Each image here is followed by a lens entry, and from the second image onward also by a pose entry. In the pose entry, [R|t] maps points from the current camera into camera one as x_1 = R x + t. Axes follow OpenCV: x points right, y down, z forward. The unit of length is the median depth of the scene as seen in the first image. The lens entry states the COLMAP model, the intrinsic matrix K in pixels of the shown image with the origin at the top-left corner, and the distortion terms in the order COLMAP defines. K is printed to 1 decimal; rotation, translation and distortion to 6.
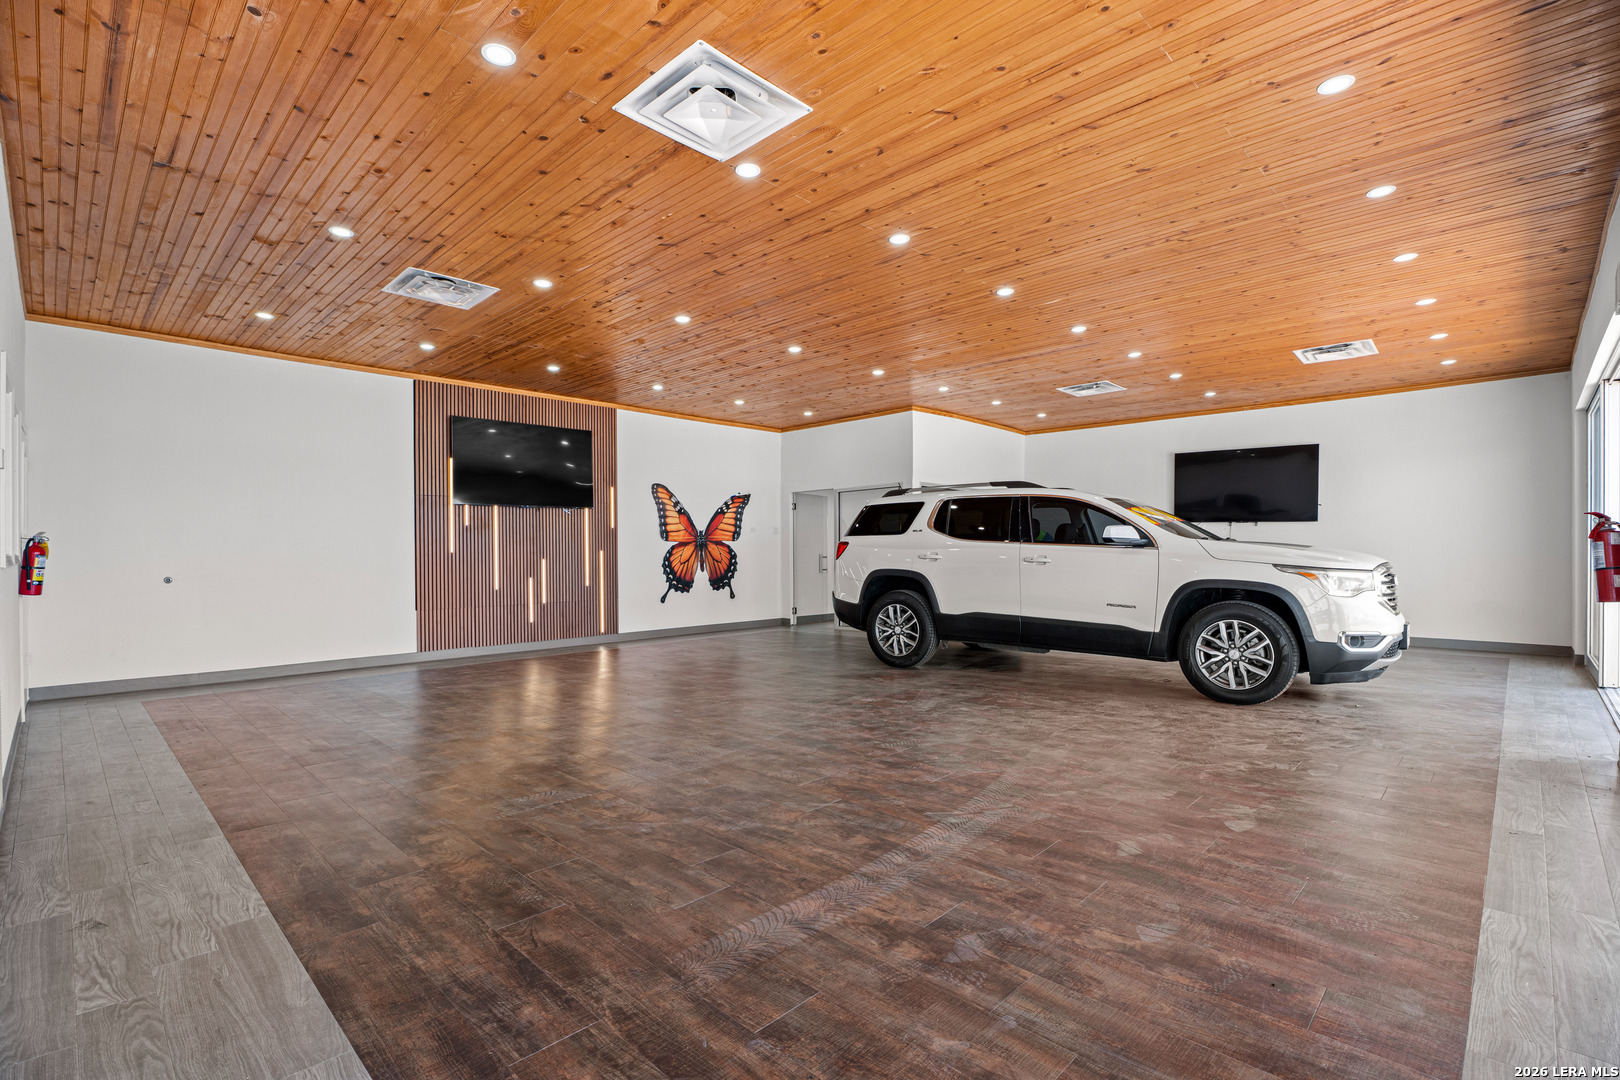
lens RADIAL K [[742.5, 0, 808.9], [0, 742.5, 543.6], [0, 0, 1]] dist [-0.013272, 0.001244]
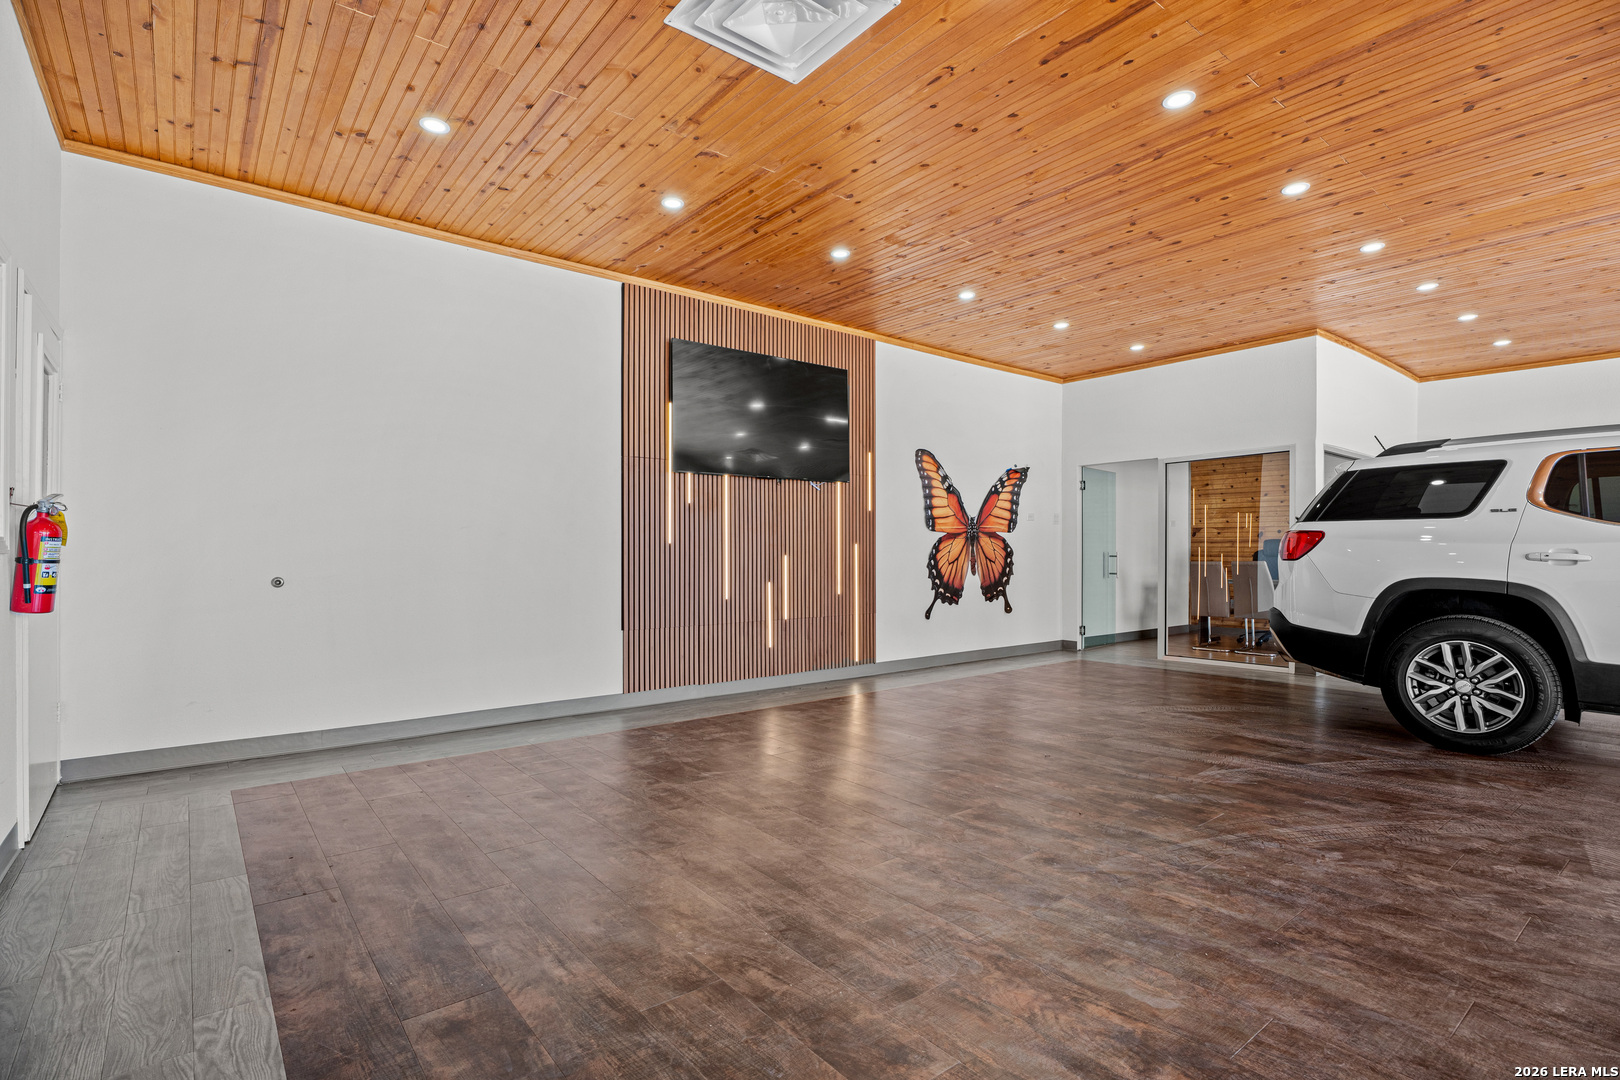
lens RADIAL K [[783.8, 0, 811.1], [0, 783.8, 538.3], [0, 0, 1]] dist [0.002346, -0.000126]
pose [[0.992344, 0.006654, -0.123329, -0.217393], [-0.007270, 0.999963, -0.004546, 0.007643], [0.123294, 0.005408, 0.992355, 0.253016]]
